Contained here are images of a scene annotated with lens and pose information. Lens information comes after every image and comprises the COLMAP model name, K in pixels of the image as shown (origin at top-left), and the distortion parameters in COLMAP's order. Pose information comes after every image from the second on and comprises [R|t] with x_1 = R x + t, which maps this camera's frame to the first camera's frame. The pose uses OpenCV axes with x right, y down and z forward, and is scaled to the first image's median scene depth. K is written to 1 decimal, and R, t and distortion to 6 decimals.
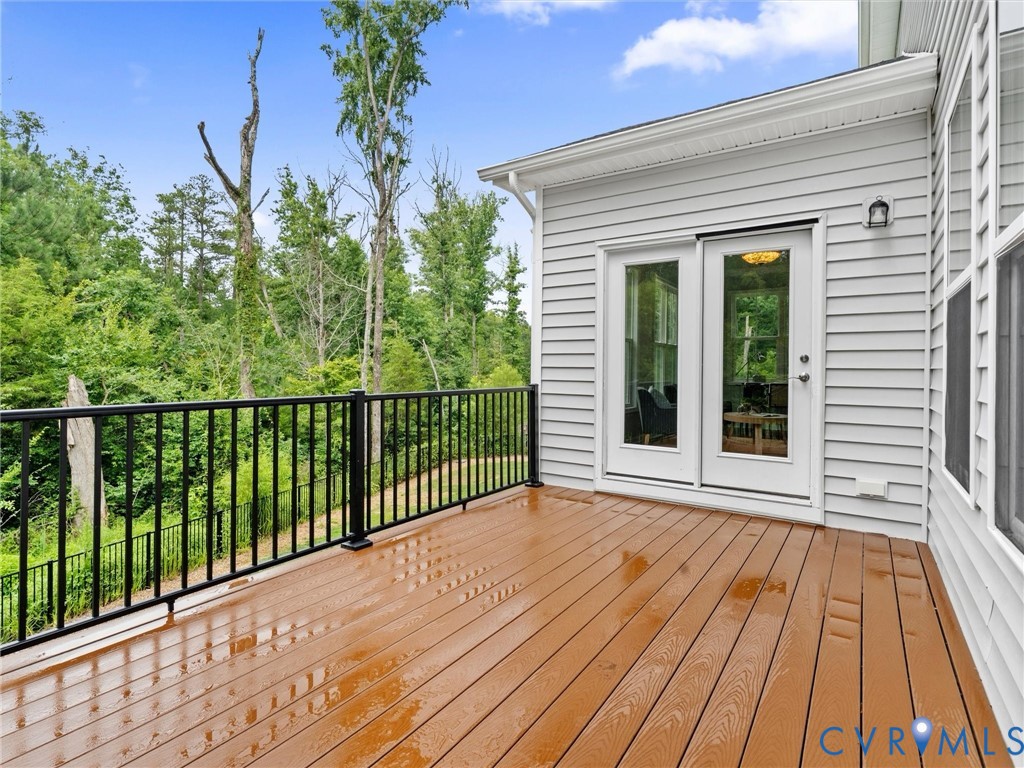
lens RADIAL K [[515.9, 0, 513.8], [0, 515.9, 377.5], [0, 0, 1]] dist [-0.003739, -0.000633]
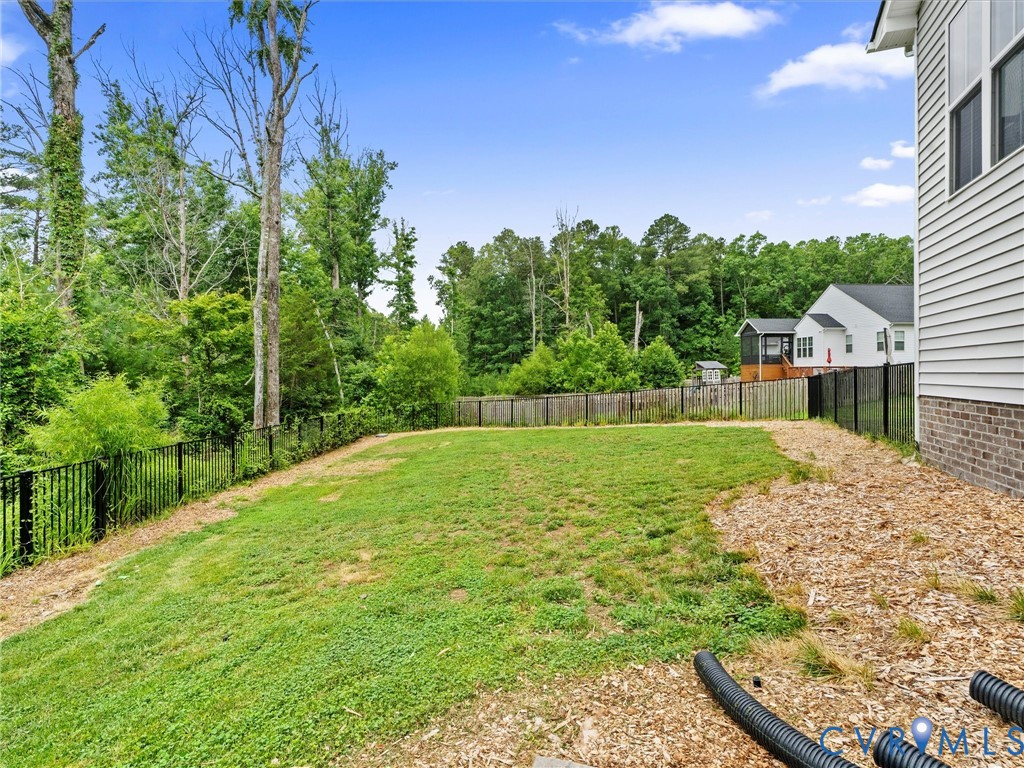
lens RADIAL K [[515.9, 0, 513.8], [0, 515.9, 377.5], [0, 0, 1]] dist [-0.003739, -0.000633]
pose [[0.967604, -0.014892, 0.252032, -0.063195], [0.016794, 0.999844, -0.005395, 0.048950], [-0.251912, 0.009453, 0.967704, 0.105015]]
